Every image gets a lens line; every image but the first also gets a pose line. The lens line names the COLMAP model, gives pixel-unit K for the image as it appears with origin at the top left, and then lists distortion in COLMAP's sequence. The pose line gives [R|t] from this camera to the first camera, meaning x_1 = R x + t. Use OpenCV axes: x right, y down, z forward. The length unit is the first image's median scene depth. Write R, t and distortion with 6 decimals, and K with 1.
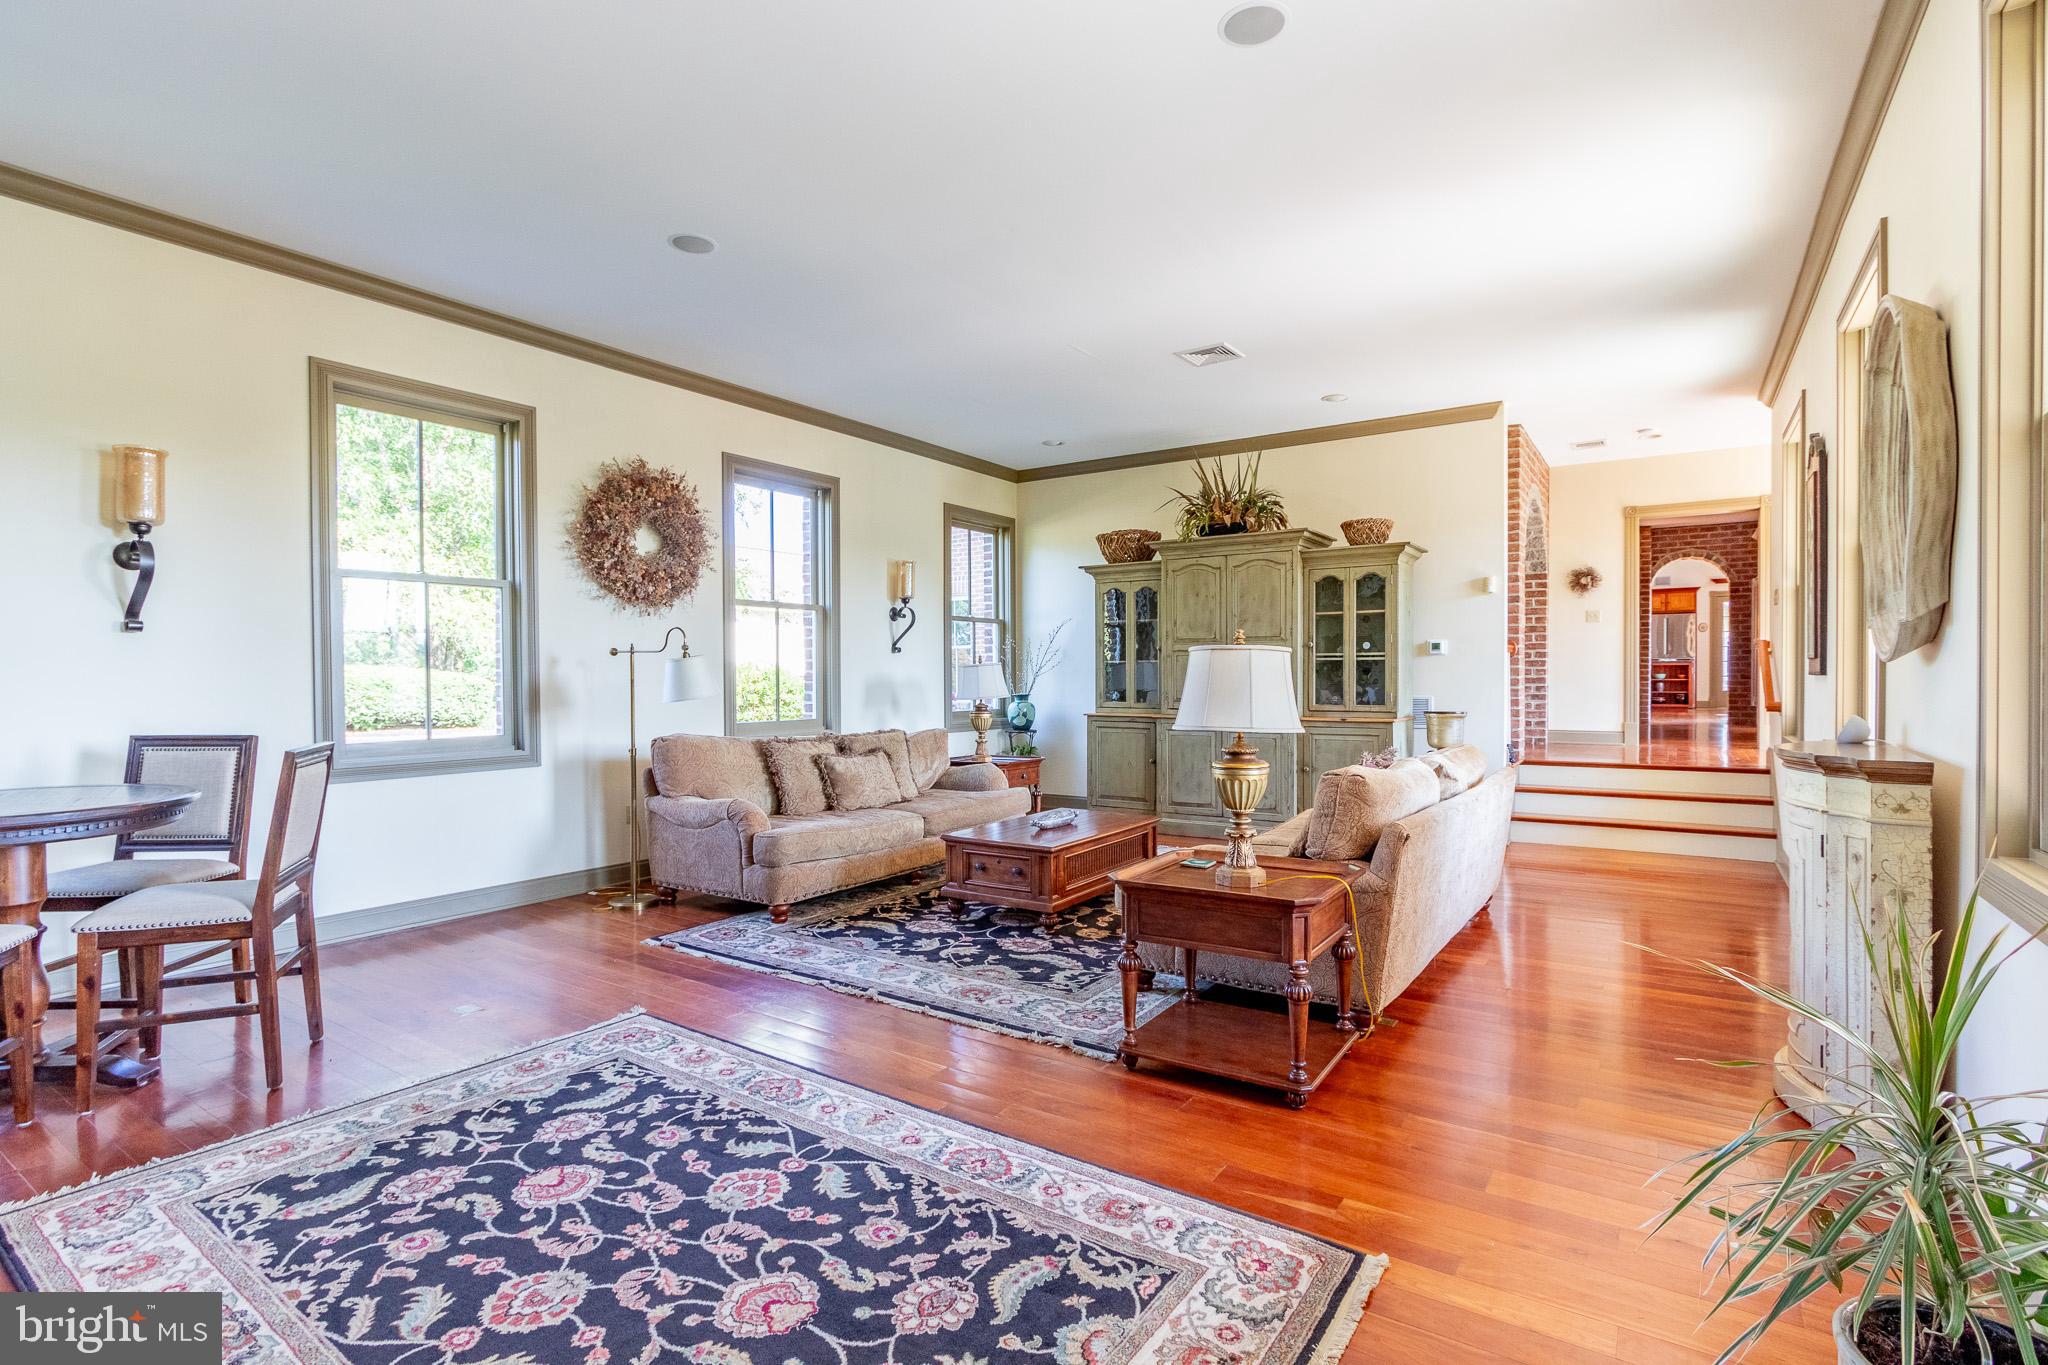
lens RADIAL K [[979.8, 0, 1023.5], [0, 979.8, 655.8], [0, 0, 1]] dist [-0.020408, 0.001546]
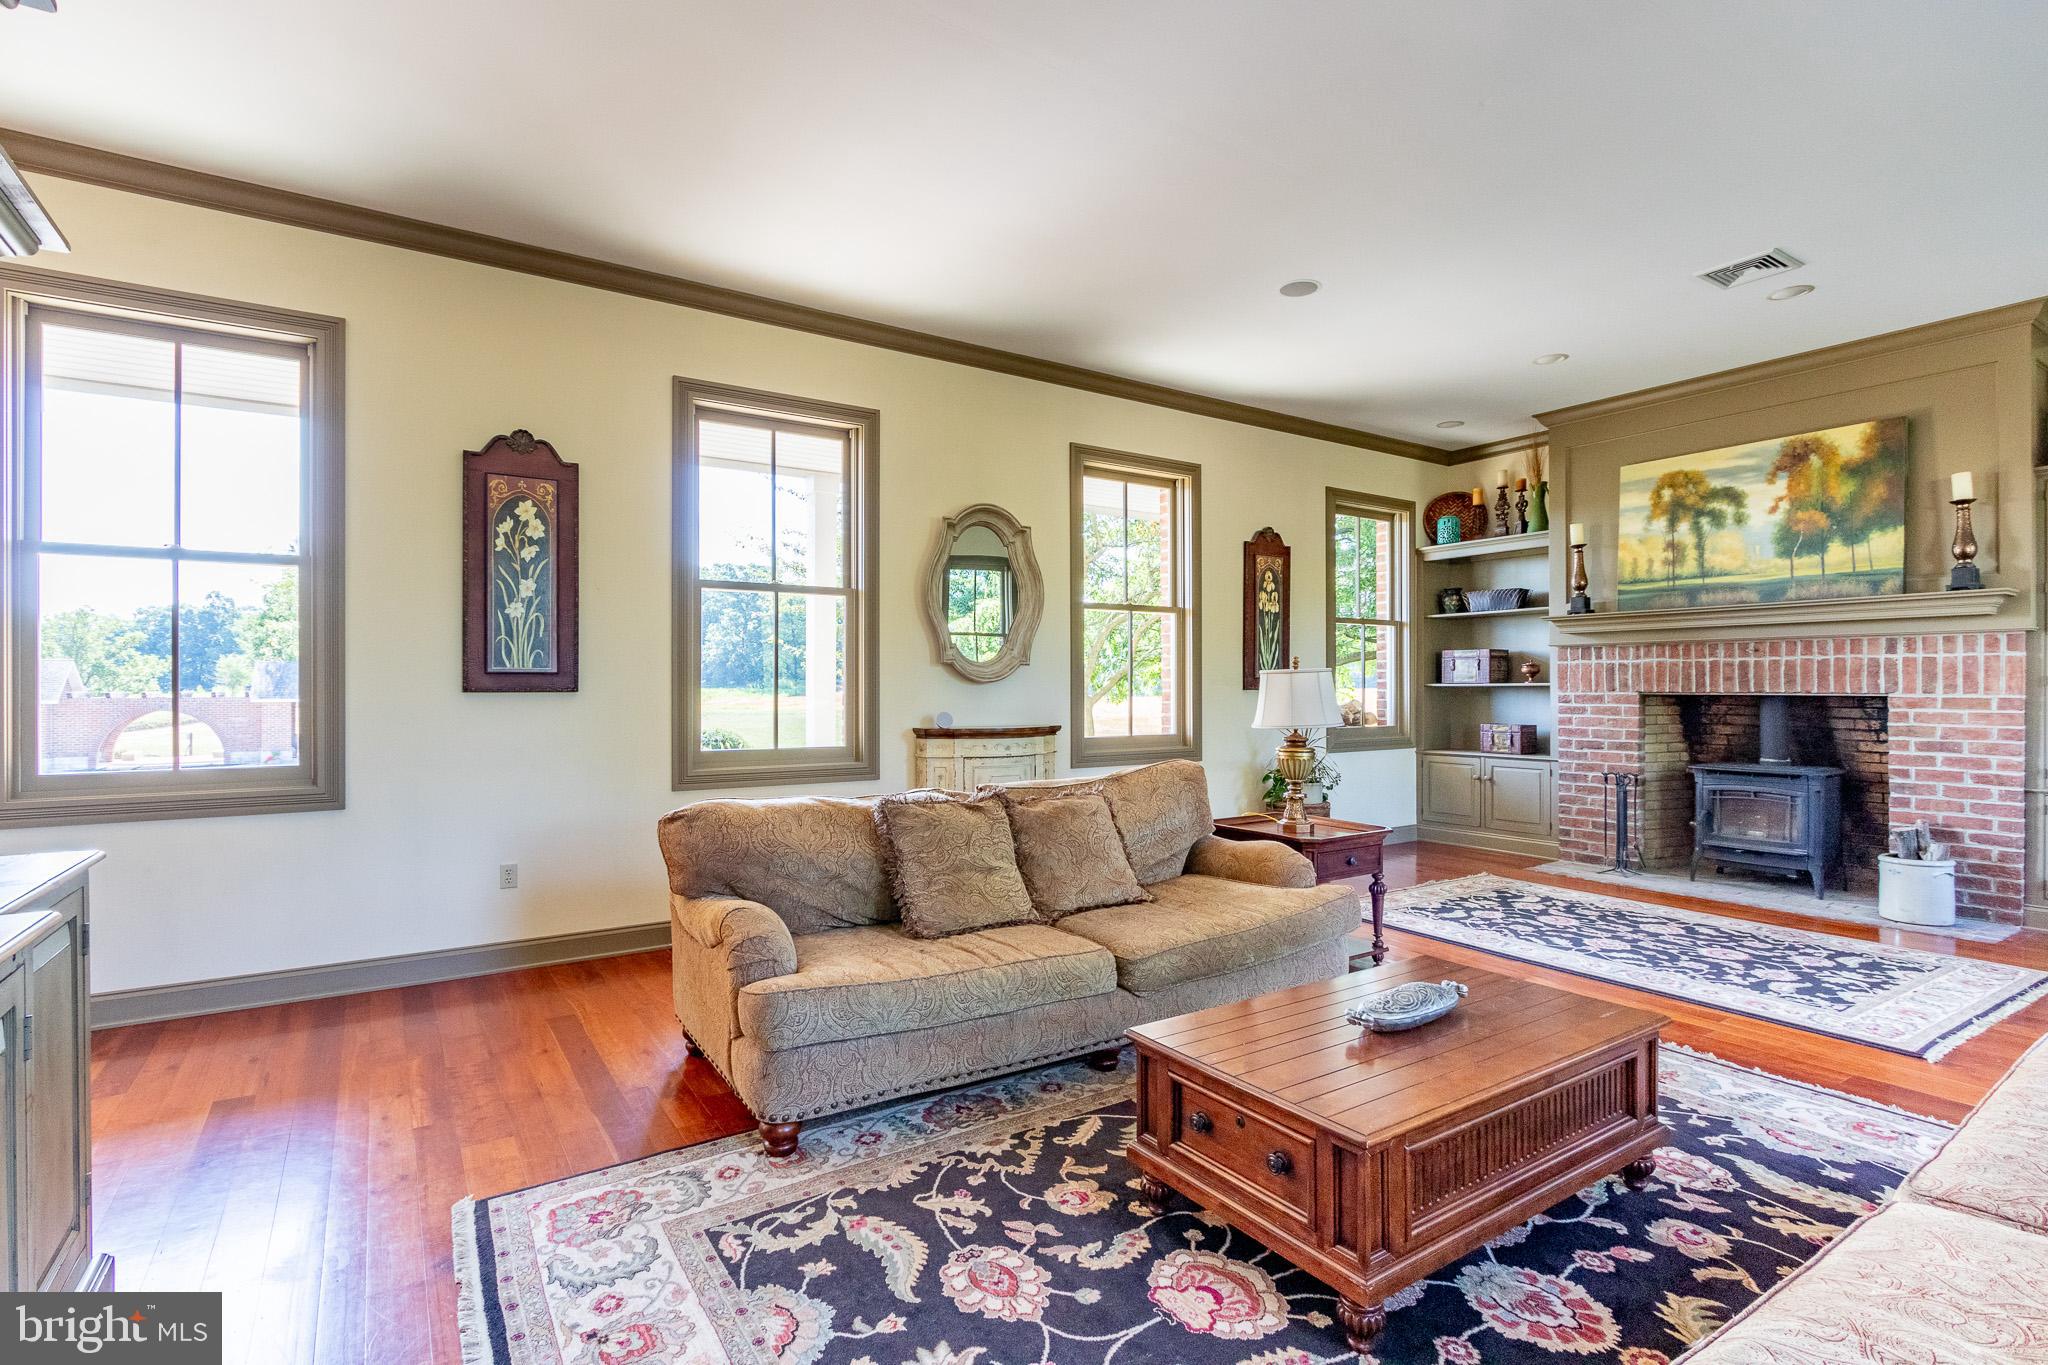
lens RADIAL K [[1000.8, 0, 1024.0], [0, 1000.8, 682.5], [0, 0, 1]] dist [-0.002237, -0.000489]
pose [[0.924405, 0.002056, -0.381407, 0.084020], [0.004886, 0.999840, 0.017233, 0.010239], [0.381382, -0.017794, 0.924246, 0.629870]]
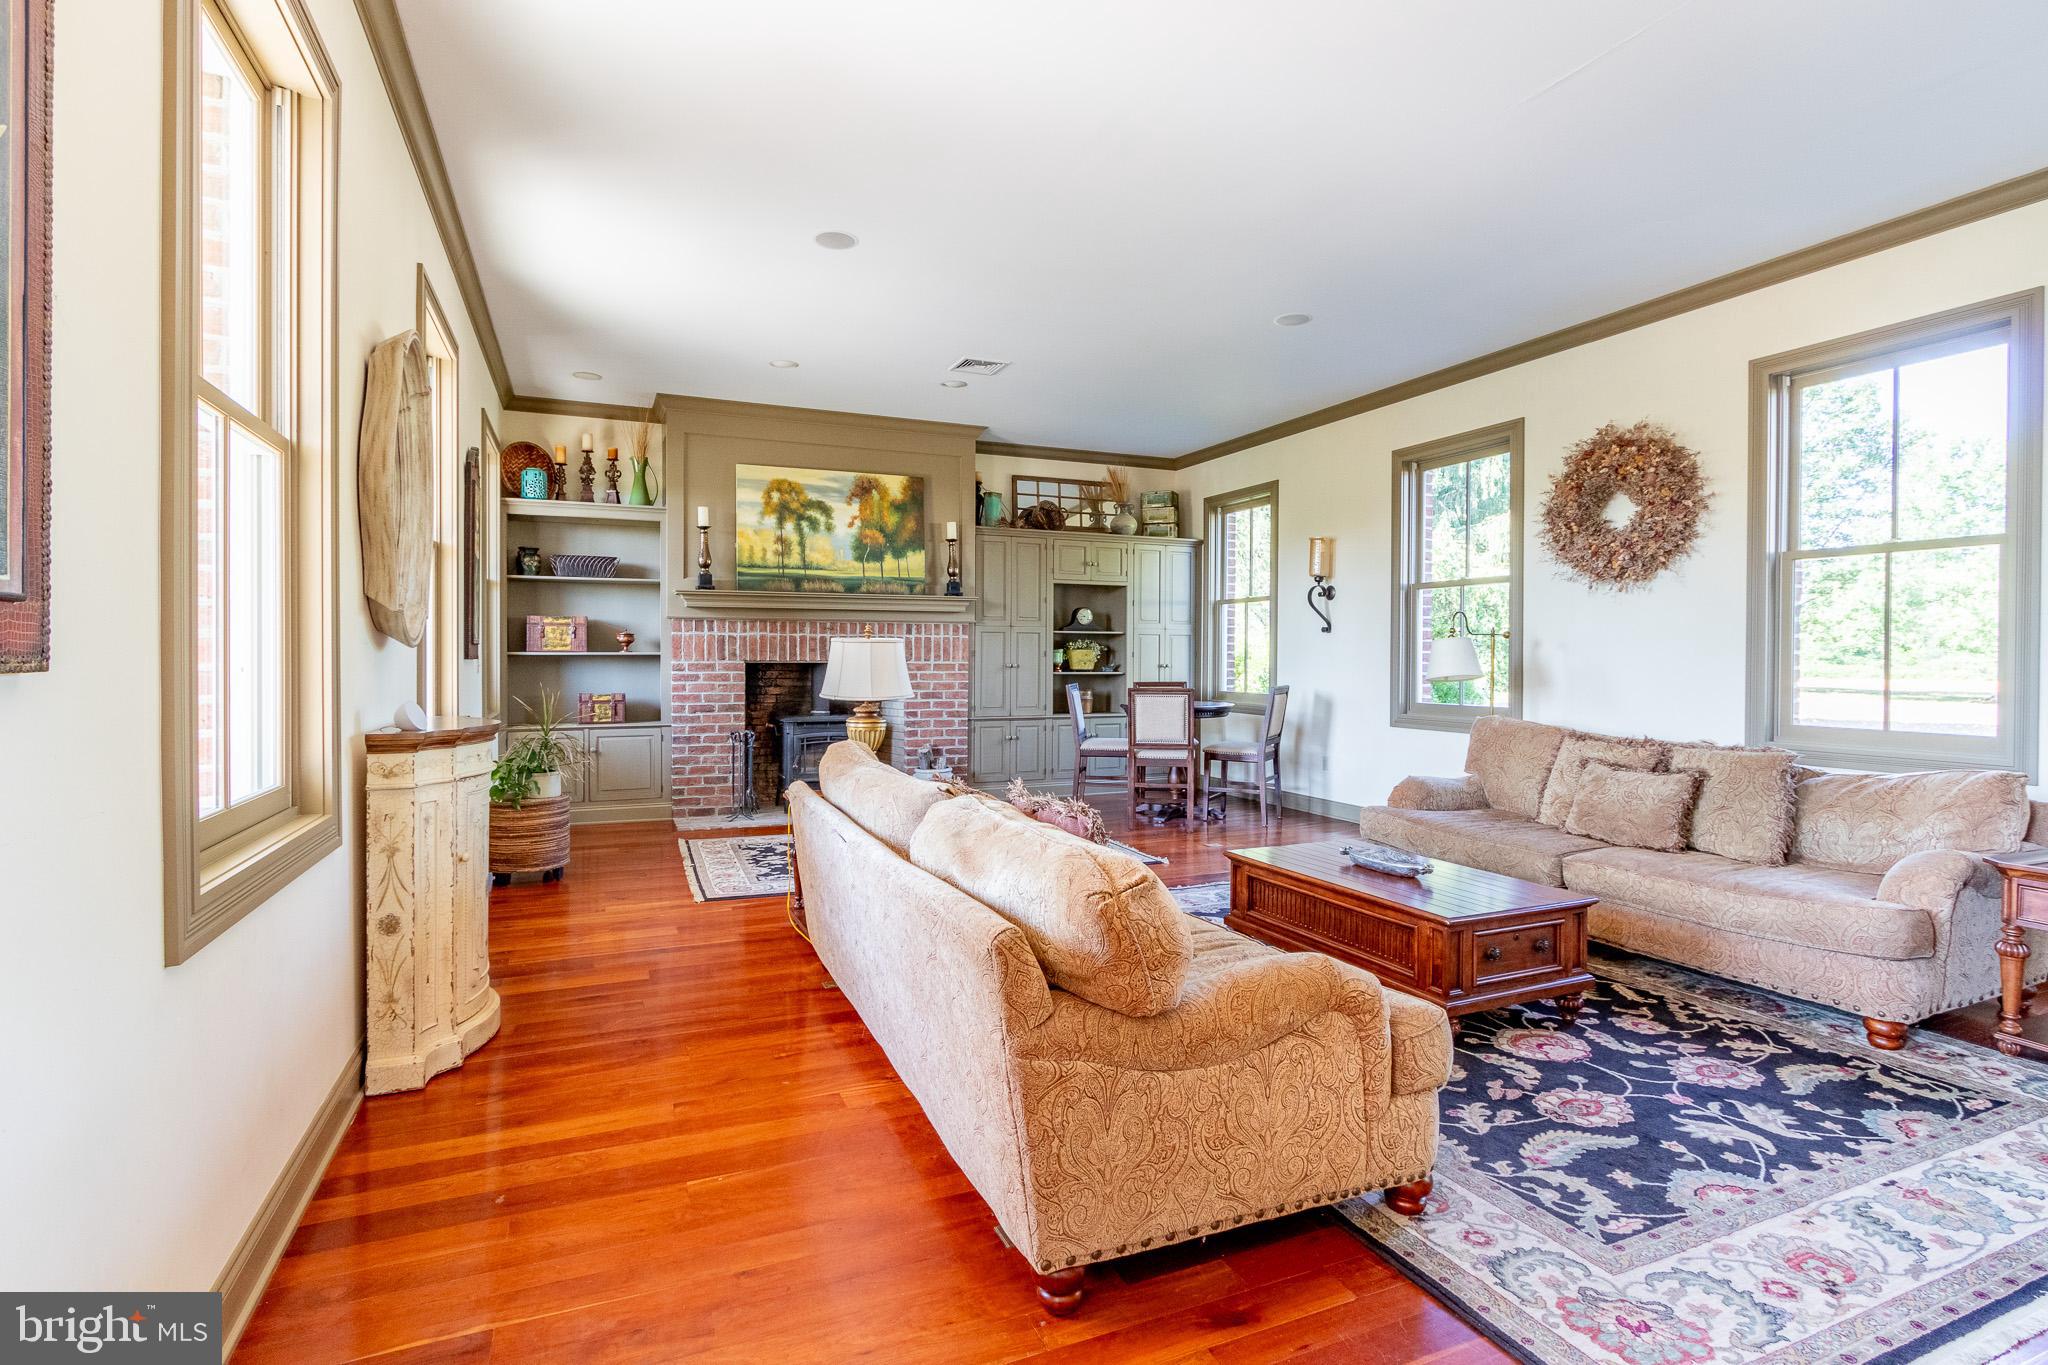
lens RADIAL K [[979.8, 0, 1023.5], [0, 979.8, 655.8], [0, 0, 1]] dist [-0.020408, 0.001546]
pose [[0.533220, 0.007578, 0.845943, -0.756757], [-0.022027, 0.999745, 0.004929, 0.026199], [-0.845690, -0.021262, 0.533251, 1.015157]]
